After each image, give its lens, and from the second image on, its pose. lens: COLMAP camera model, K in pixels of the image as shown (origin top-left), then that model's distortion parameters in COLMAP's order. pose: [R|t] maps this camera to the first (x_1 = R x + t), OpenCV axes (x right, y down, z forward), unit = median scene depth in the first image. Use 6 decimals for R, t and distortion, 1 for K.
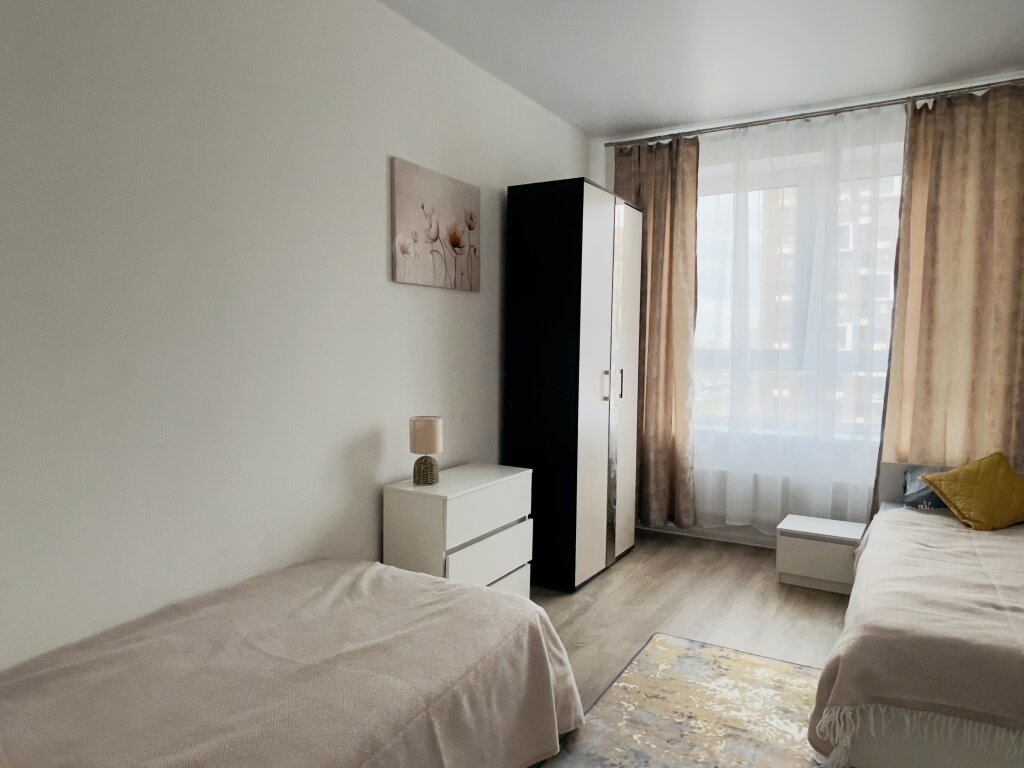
lens RADIAL K [[660.3, 0, 513.6], [0, 660.3, 387.3], [0, 0, 1]] dist [-0.000425, -0.000328]
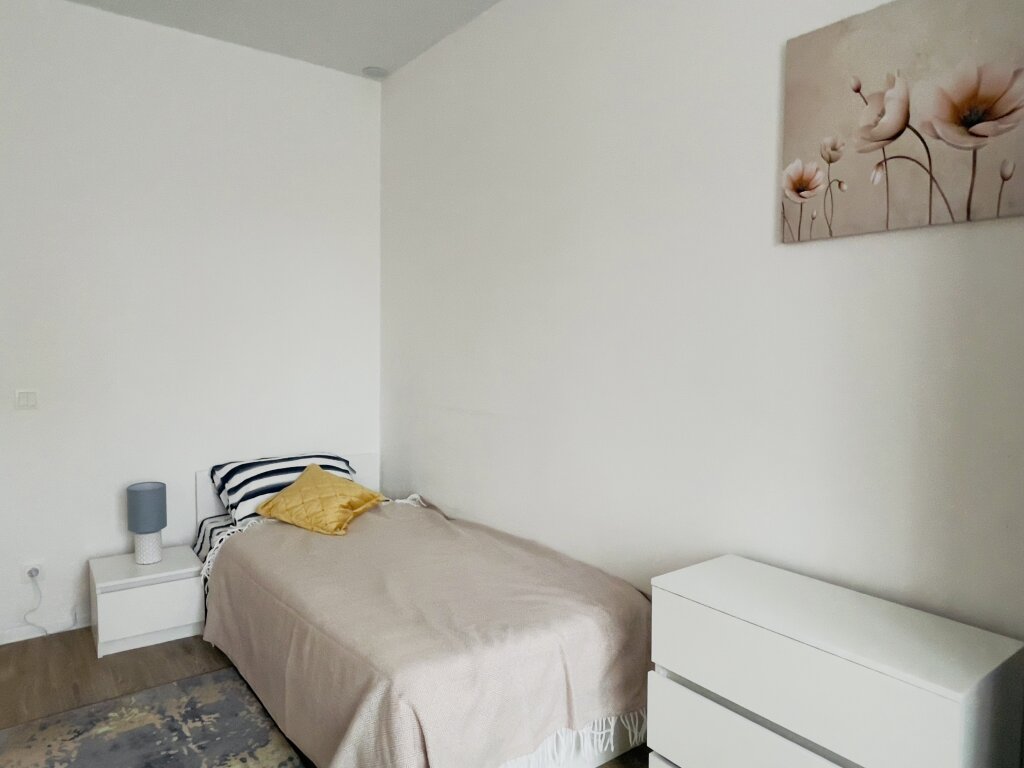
lens RADIAL K [[660.3, 0, 513.9], [0, 660.3, 377.6], [0, 0, 1]] dist [-0.000425, -0.000328]
pose [[-0.380202, 0.041191, -0.923986, 0.458669], [-0.076630, 0.994170, 0.075851, -0.058197], [0.921724, 0.099644, -0.374829, 0.942315]]
